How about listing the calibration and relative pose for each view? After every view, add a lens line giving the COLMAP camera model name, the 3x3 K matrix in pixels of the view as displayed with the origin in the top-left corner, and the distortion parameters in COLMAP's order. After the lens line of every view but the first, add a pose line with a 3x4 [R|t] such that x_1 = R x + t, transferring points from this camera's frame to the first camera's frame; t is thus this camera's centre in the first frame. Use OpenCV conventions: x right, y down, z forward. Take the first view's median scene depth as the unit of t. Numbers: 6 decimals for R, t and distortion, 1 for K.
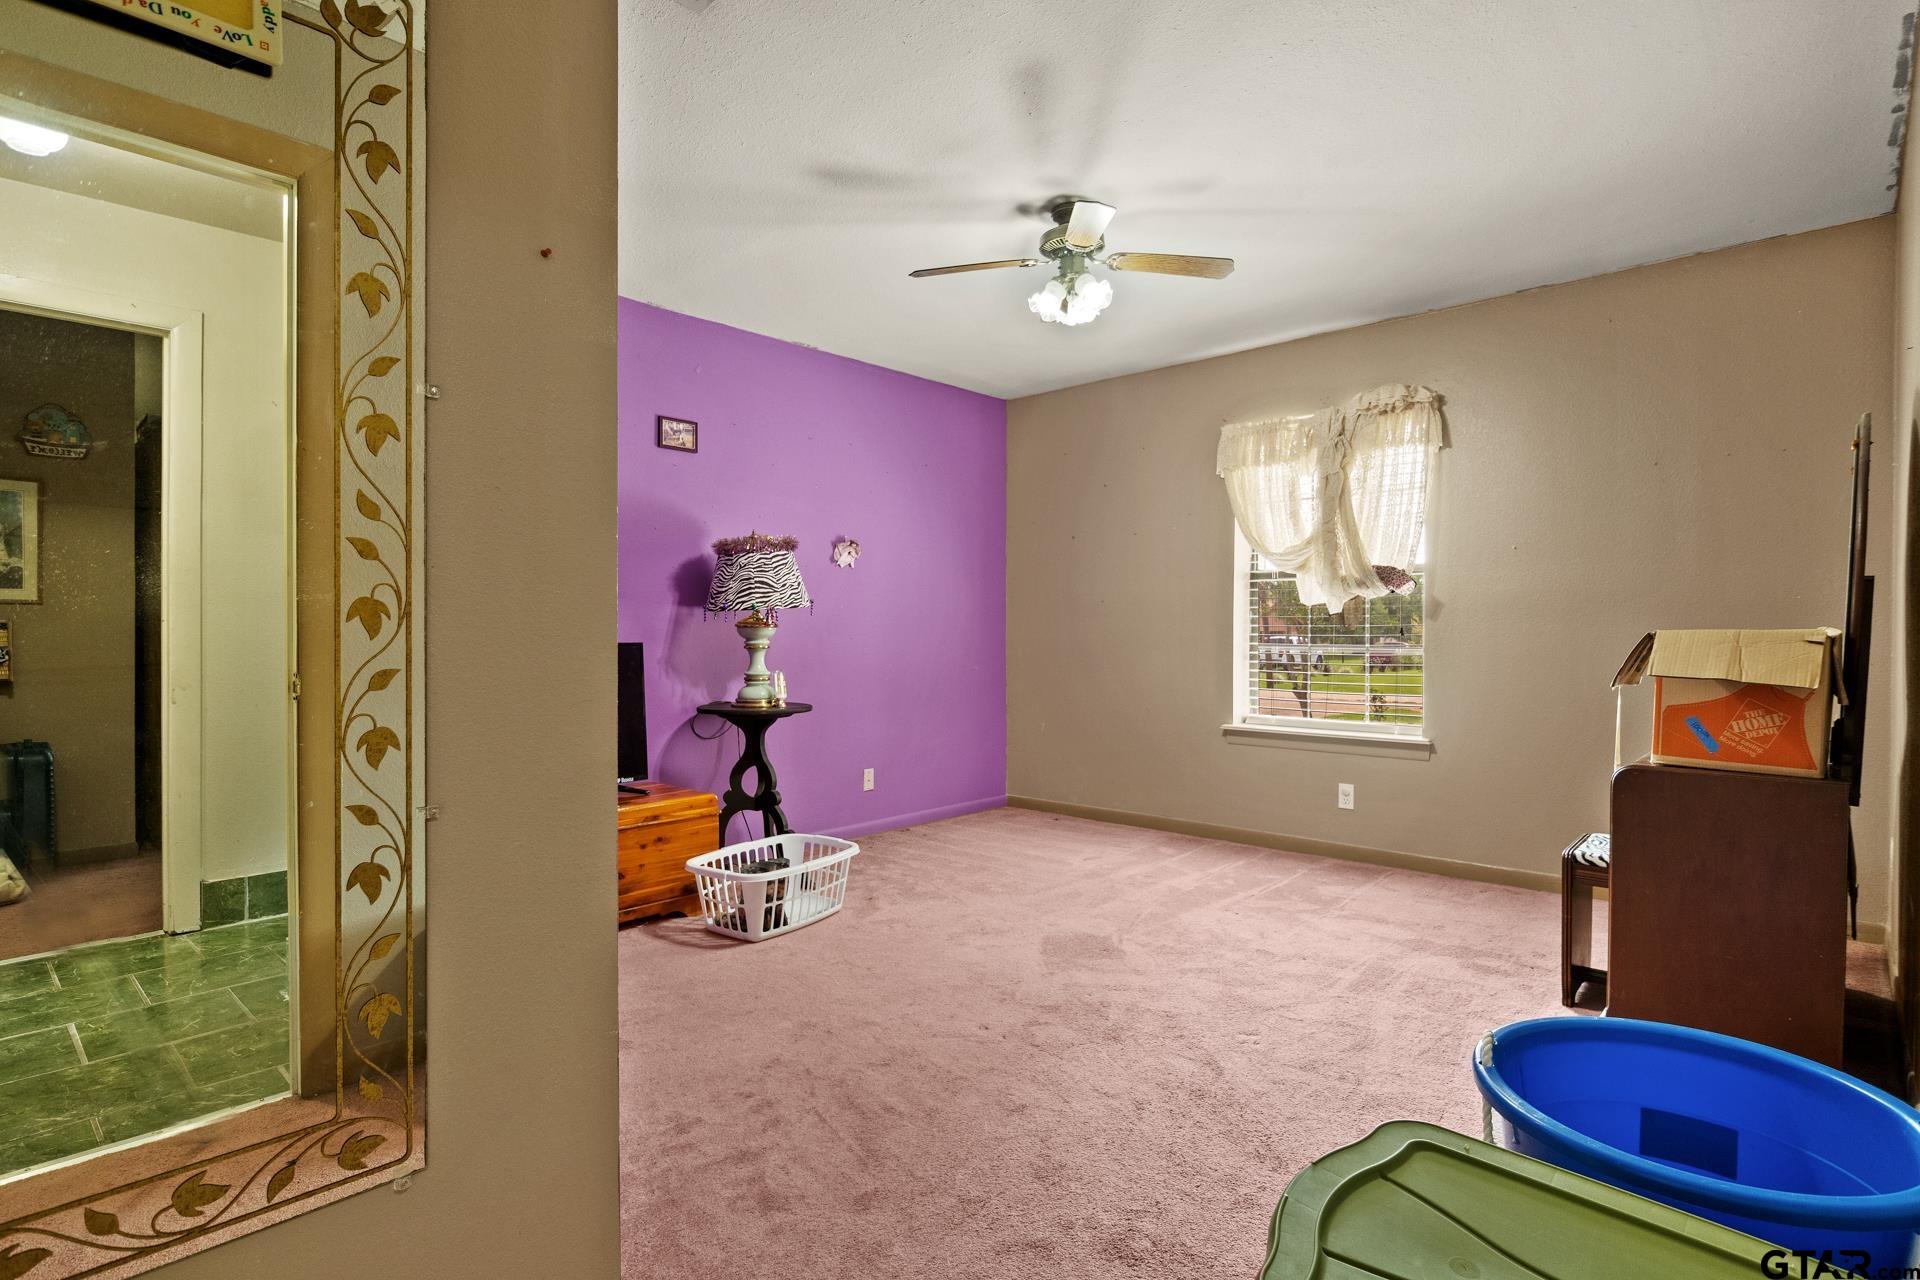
lens RADIAL K [[957.3, 0, 965.6], [0, 957.3, 628.8], [0, 0, 1]] dist [-0.002320, -0.001182]
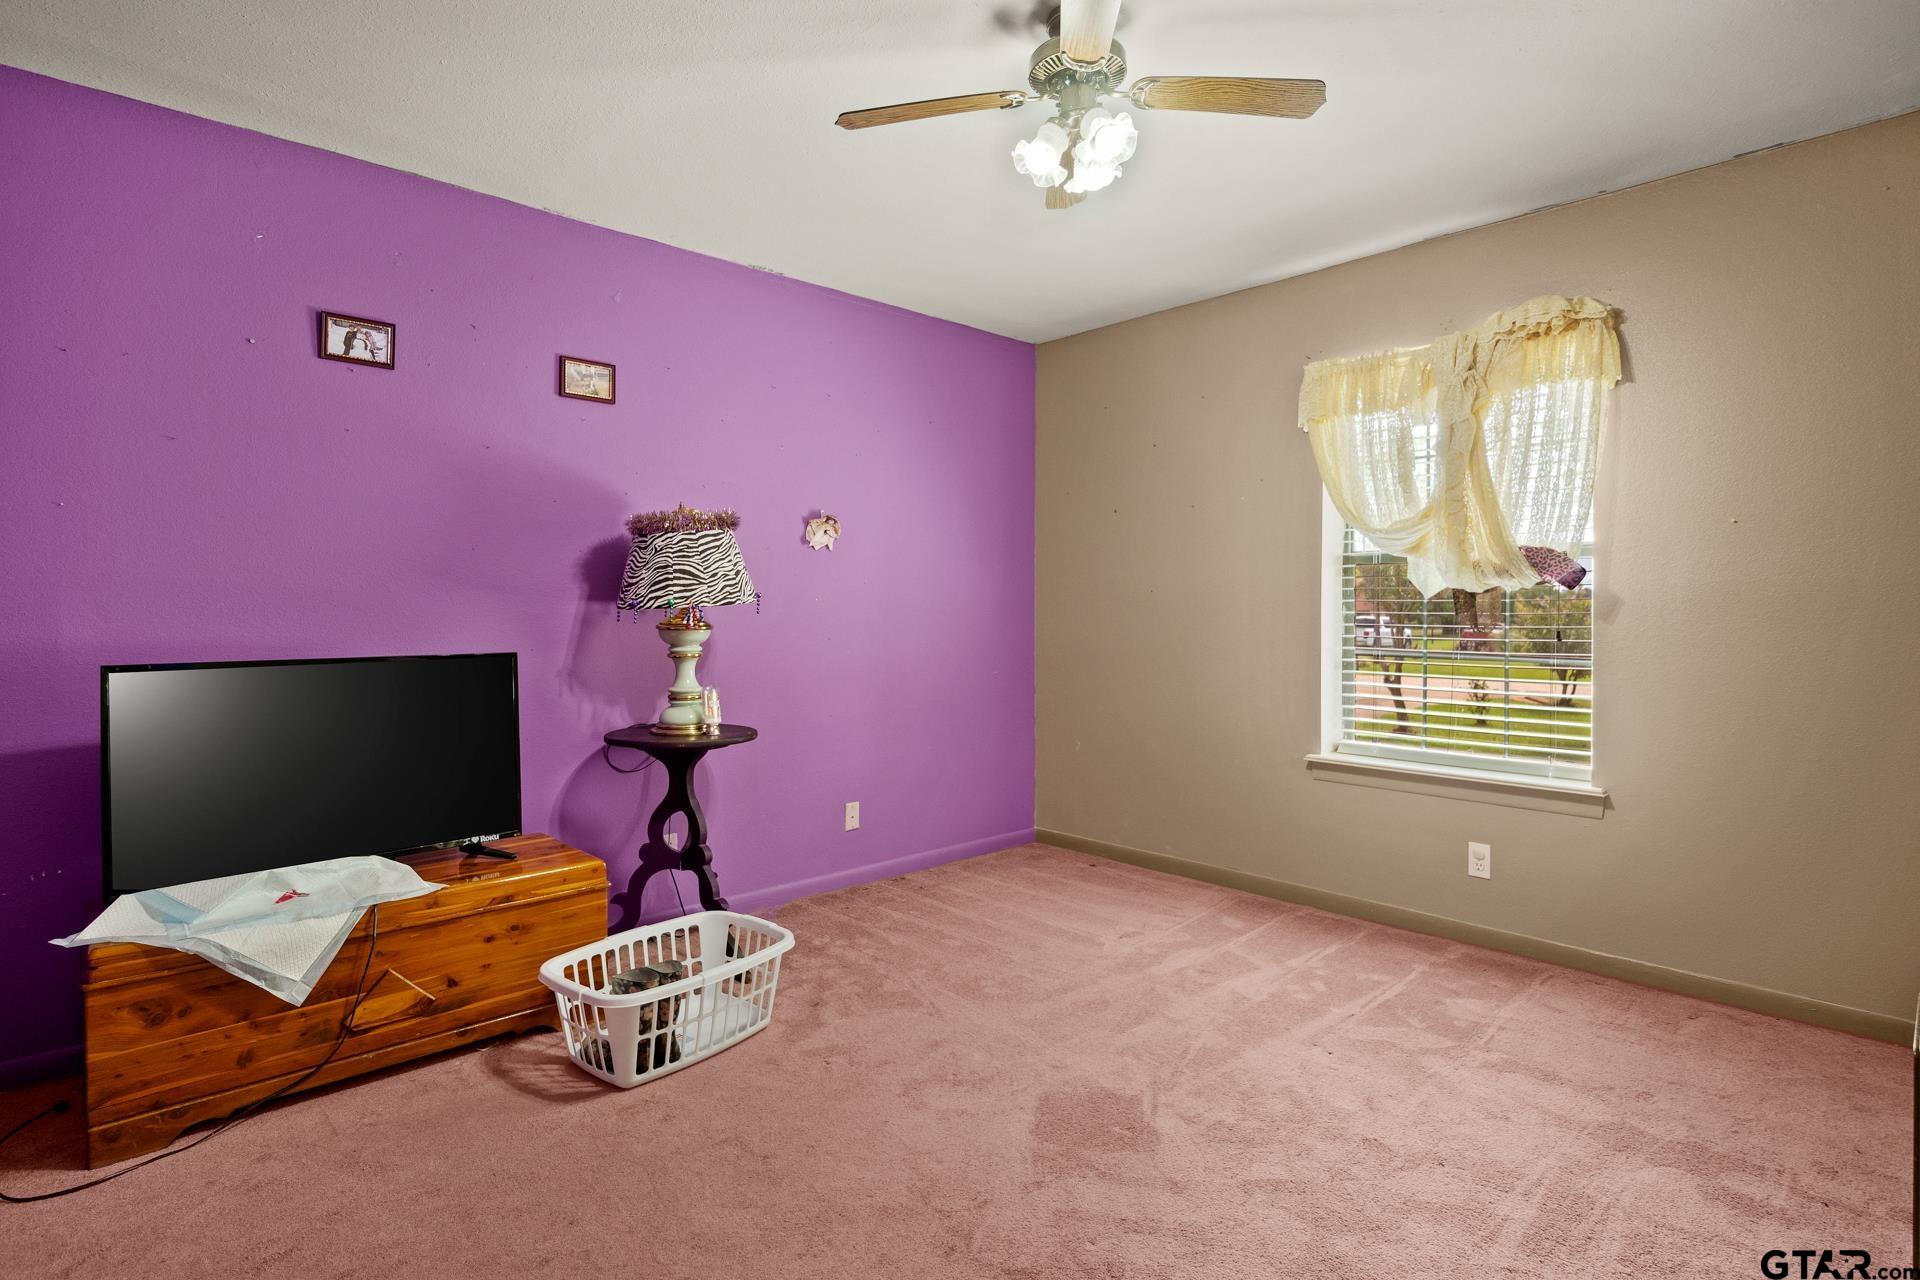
lens RADIAL K [[982.1, 0, 960.7], [0, 982.1, 598.1], [0, 0, 1]] dist [-0.005067, -0.001110]
pose [[0.997318, 0.001033, -0.073187, 0.061262], [-0.001800, 0.999944, -0.010415, -0.019453], [0.073172, 0.010519, 0.997264, 0.241215]]
